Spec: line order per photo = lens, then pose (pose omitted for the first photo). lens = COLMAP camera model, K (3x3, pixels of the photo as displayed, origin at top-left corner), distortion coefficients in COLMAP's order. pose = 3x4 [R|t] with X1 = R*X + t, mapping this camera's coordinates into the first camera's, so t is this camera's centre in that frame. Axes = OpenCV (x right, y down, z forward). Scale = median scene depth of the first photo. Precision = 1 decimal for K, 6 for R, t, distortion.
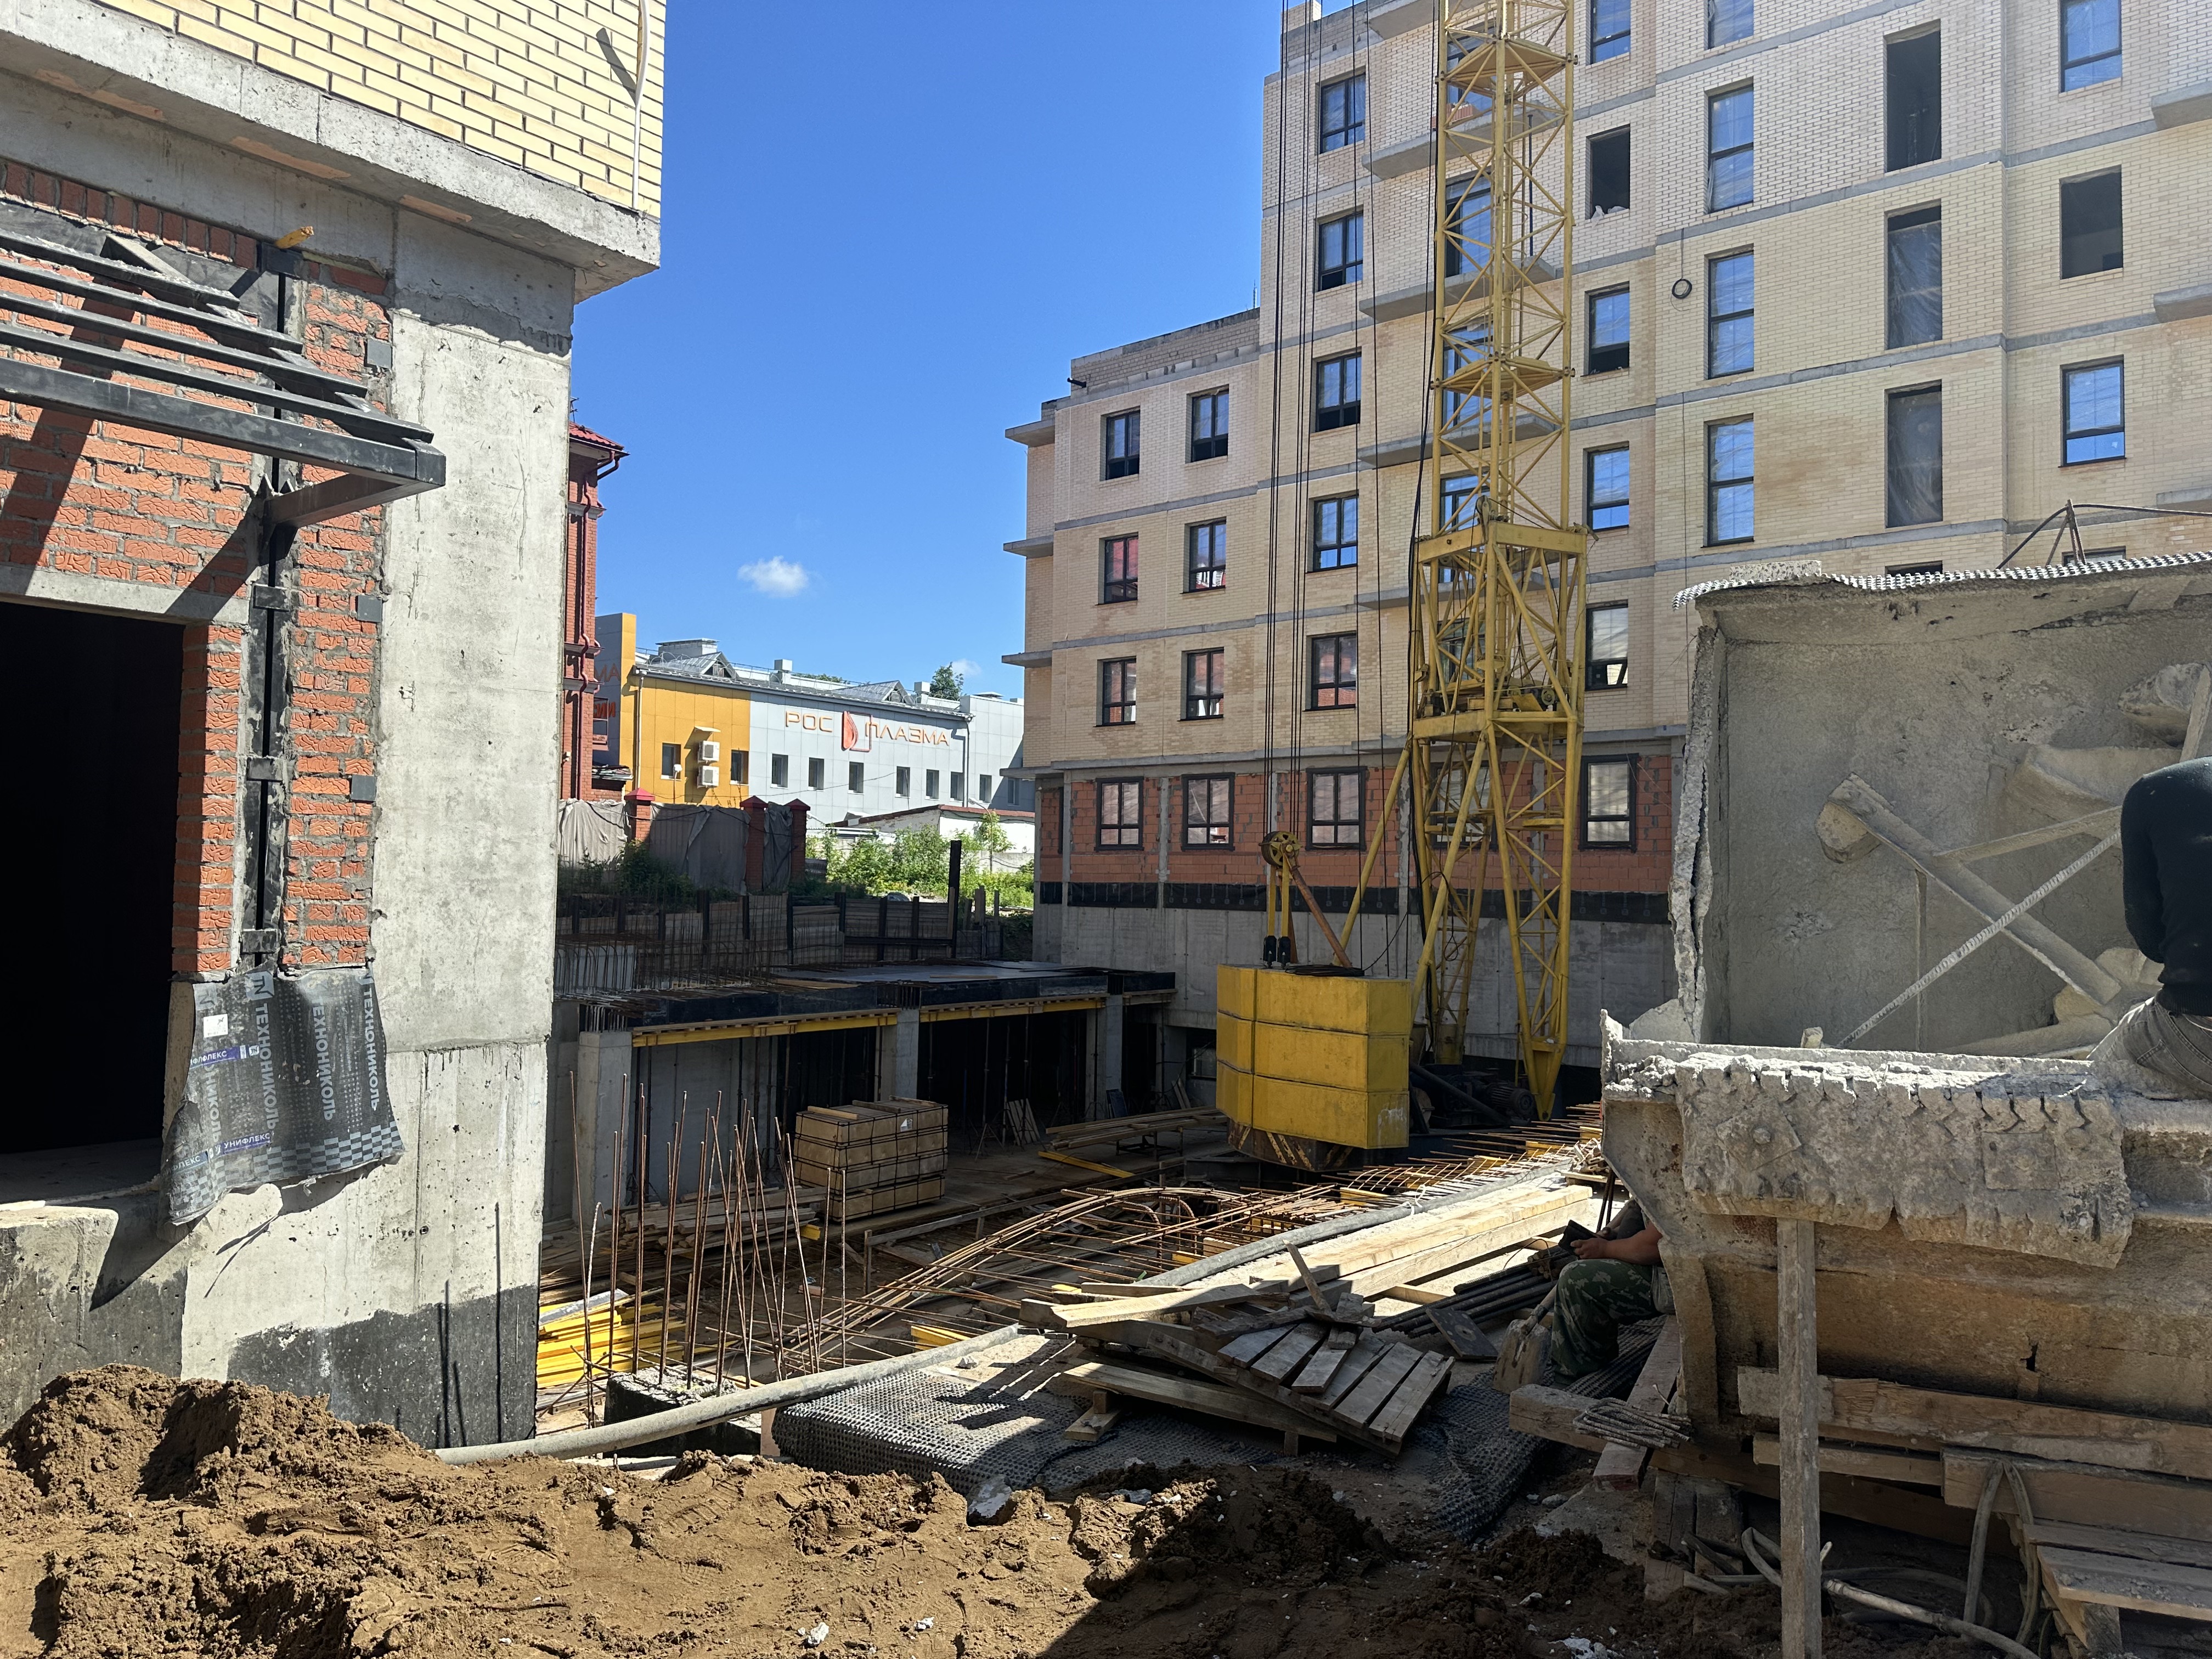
lens RADIAL K [[1537.3, 0, 1098.5], [0, 1537.3, 830.5], [0, 0, 1]] dist [0.077711, -0.104199]
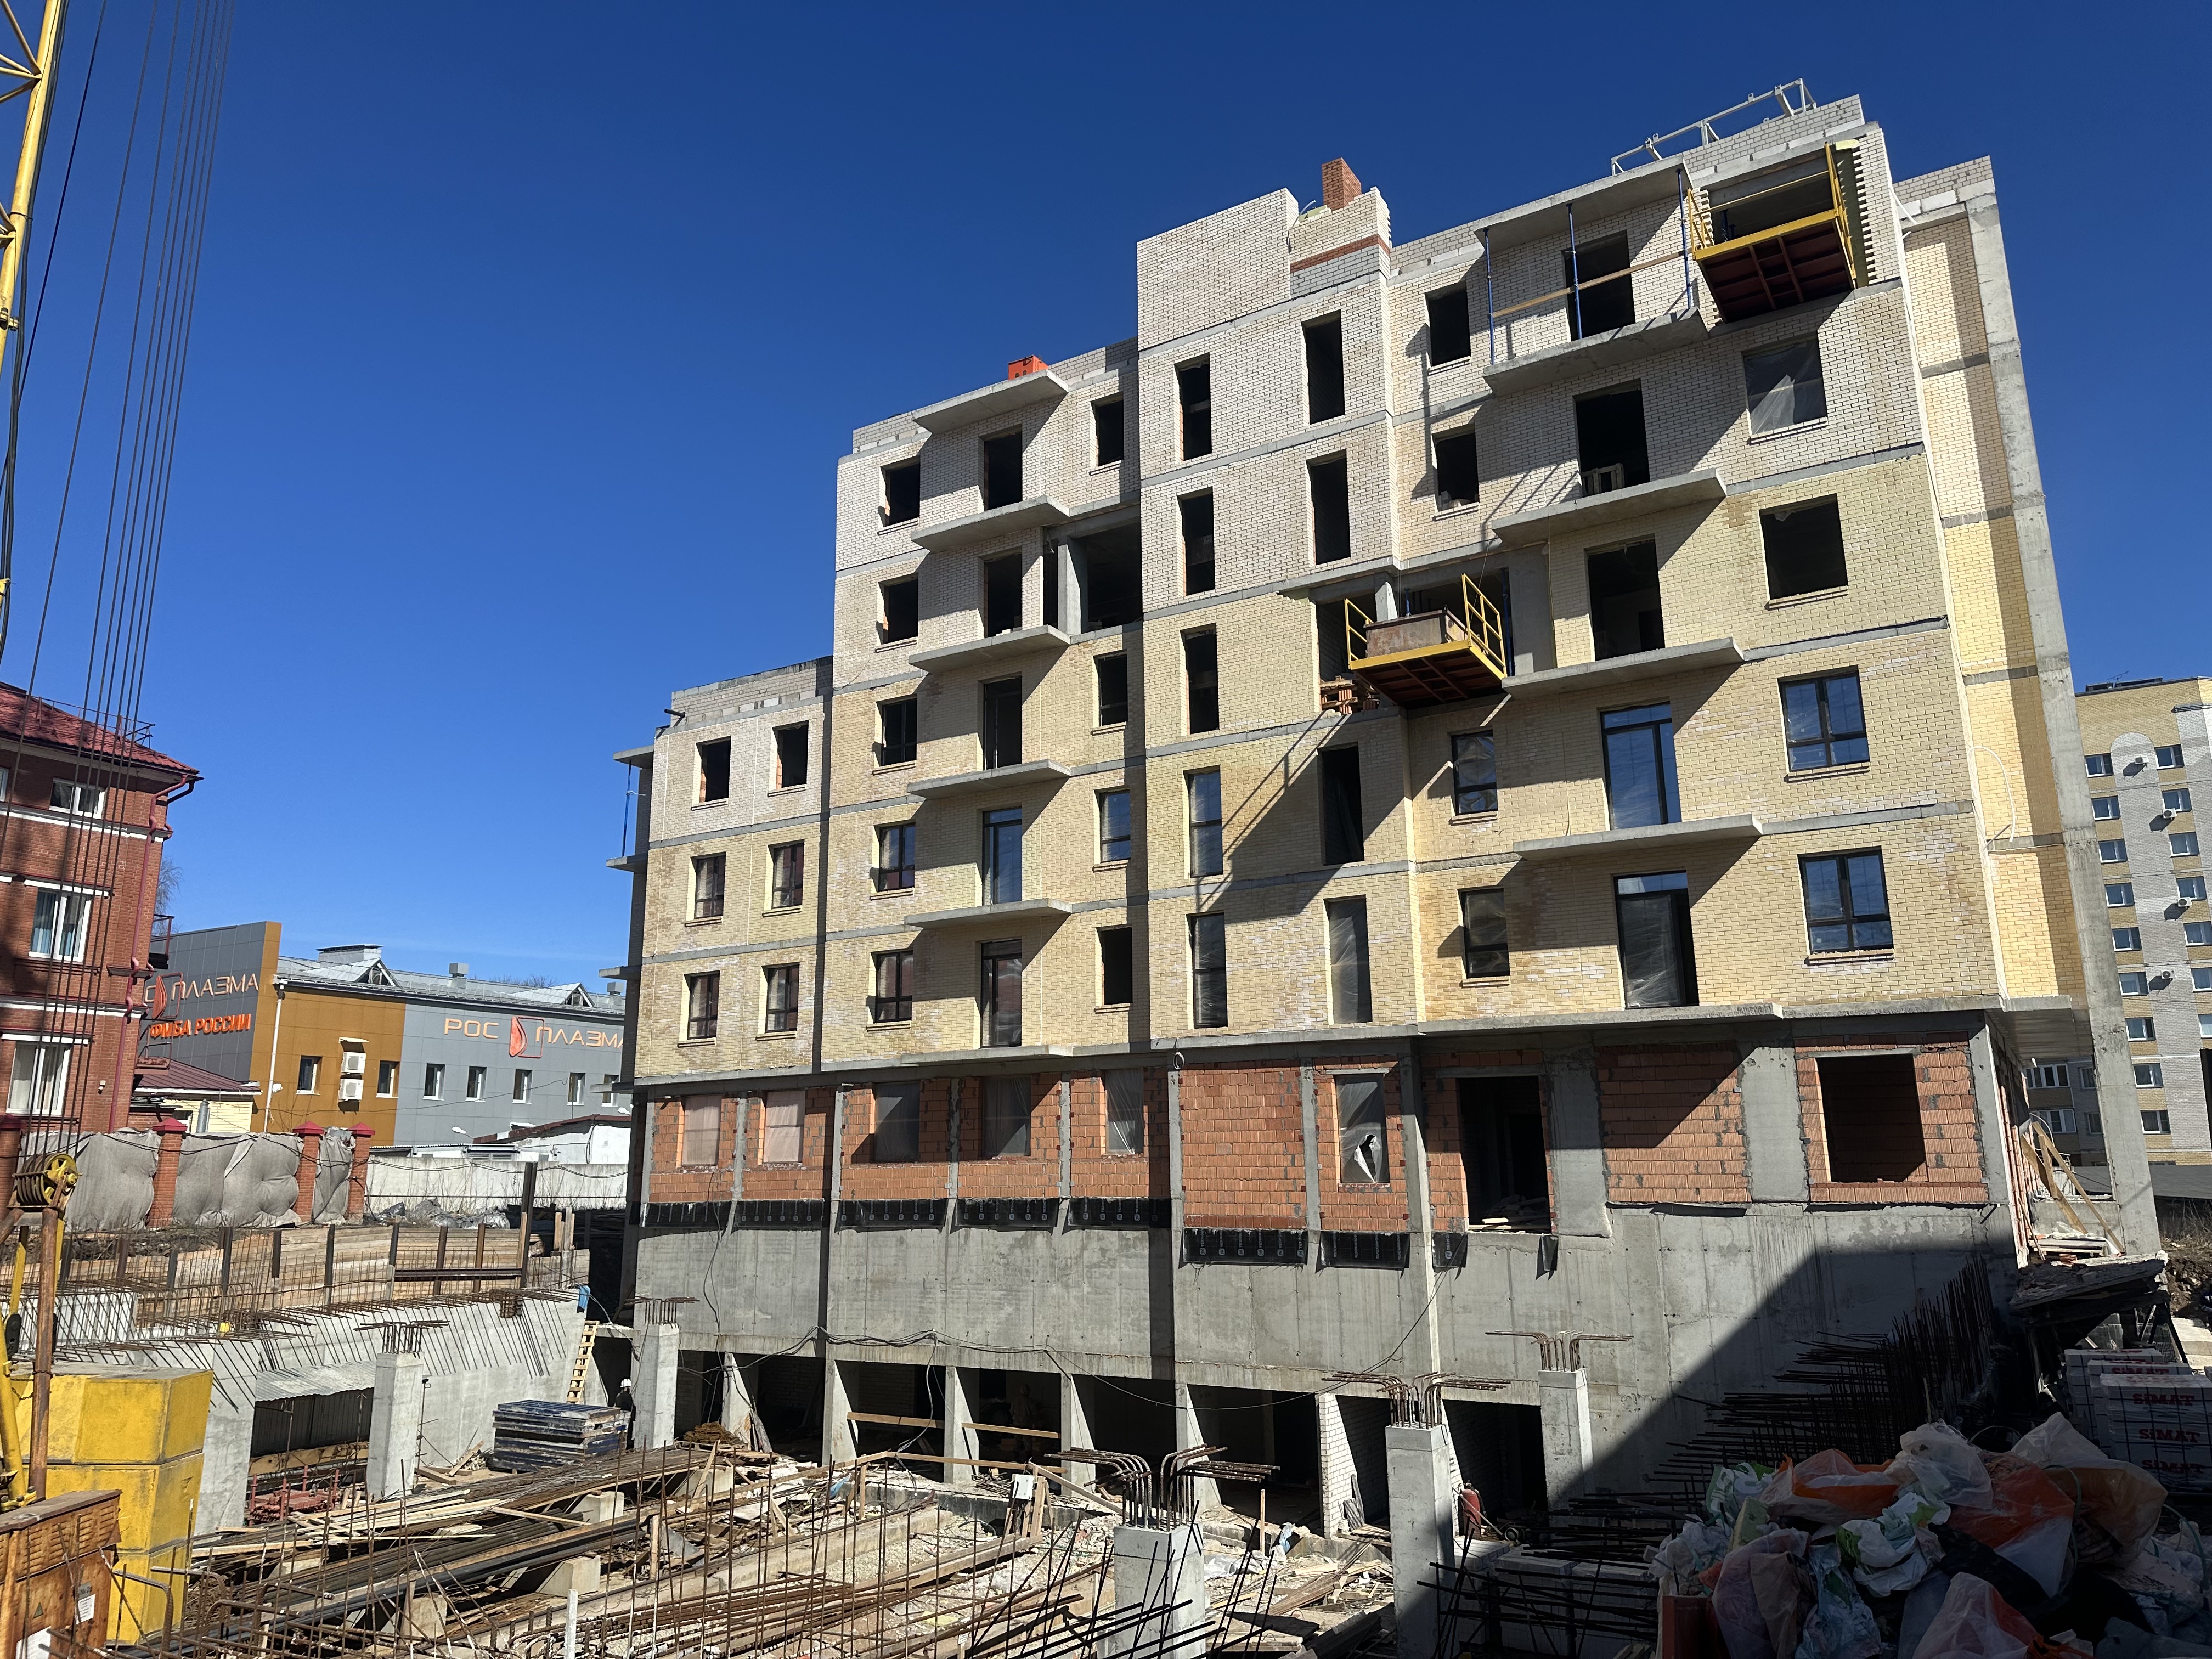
lens RADIAL K [[1537.3, 0, 1111.1], [0, 1537.3, 807.7], [0, 0, 1]] dist [0.077711, -0.104199]
pose [[0.989144, 0.006890, 0.146785, 0.149273], [0.022563, 0.979933, -0.198044, -0.012341], [-0.145204, 0.199206, 0.969140, -0.065433]]
